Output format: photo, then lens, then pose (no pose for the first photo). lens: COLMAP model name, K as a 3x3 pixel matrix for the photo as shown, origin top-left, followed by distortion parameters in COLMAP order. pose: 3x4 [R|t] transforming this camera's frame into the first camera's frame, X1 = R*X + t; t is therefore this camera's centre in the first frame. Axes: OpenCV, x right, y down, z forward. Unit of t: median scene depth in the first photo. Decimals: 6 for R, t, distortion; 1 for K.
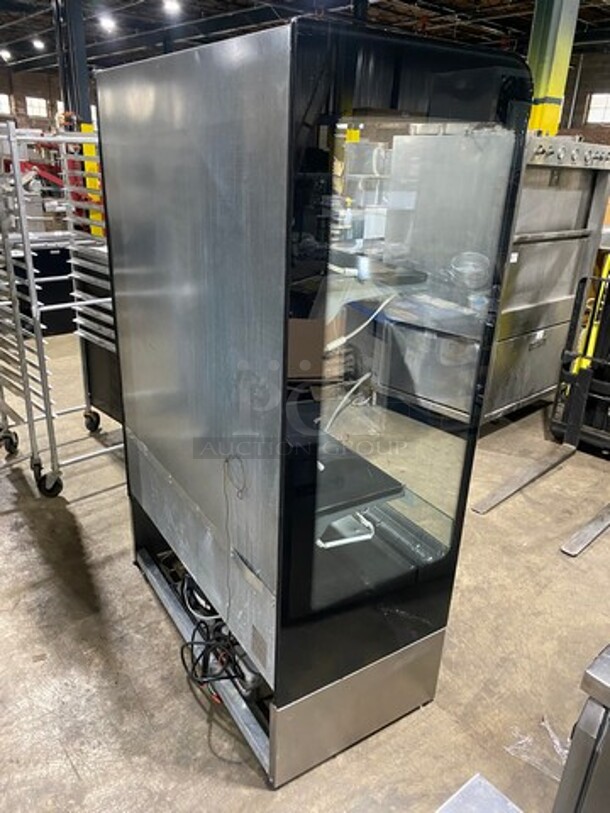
lens RADIAL K [[622.6, 0, 305.0], [0, 622.6, 406.5], [0, 0, 1]] dist [-0.002326, -0.000135]
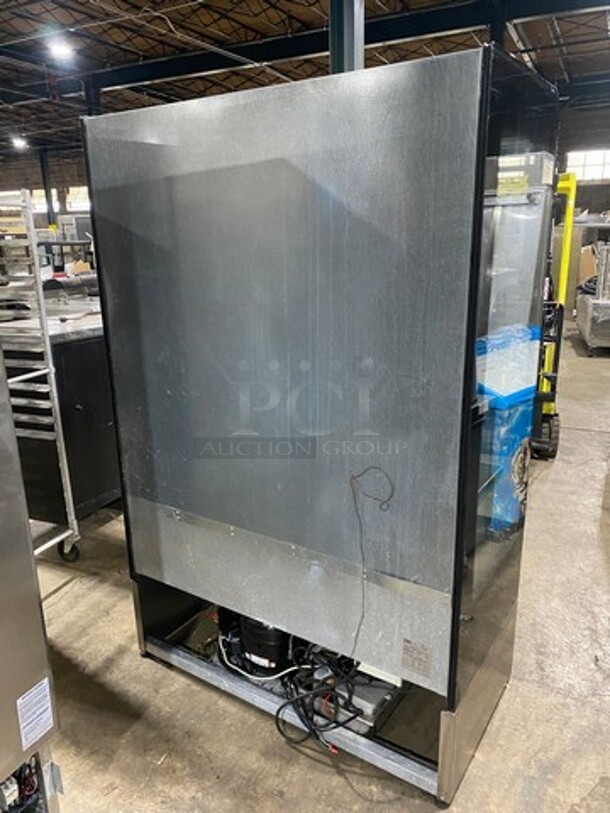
lens RADIAL K [[615.8, 0, 306.1], [0, 615.8, 411.6], [0, 0, 1]] dist [-0.000252, -0.004152]
pose [[0.910395, -0.173114, 0.375783, -0.413802], [0.211597, 0.975303, -0.063329, 0.025839], [-0.355539, 0.137169, 0.924541, 0.091671]]
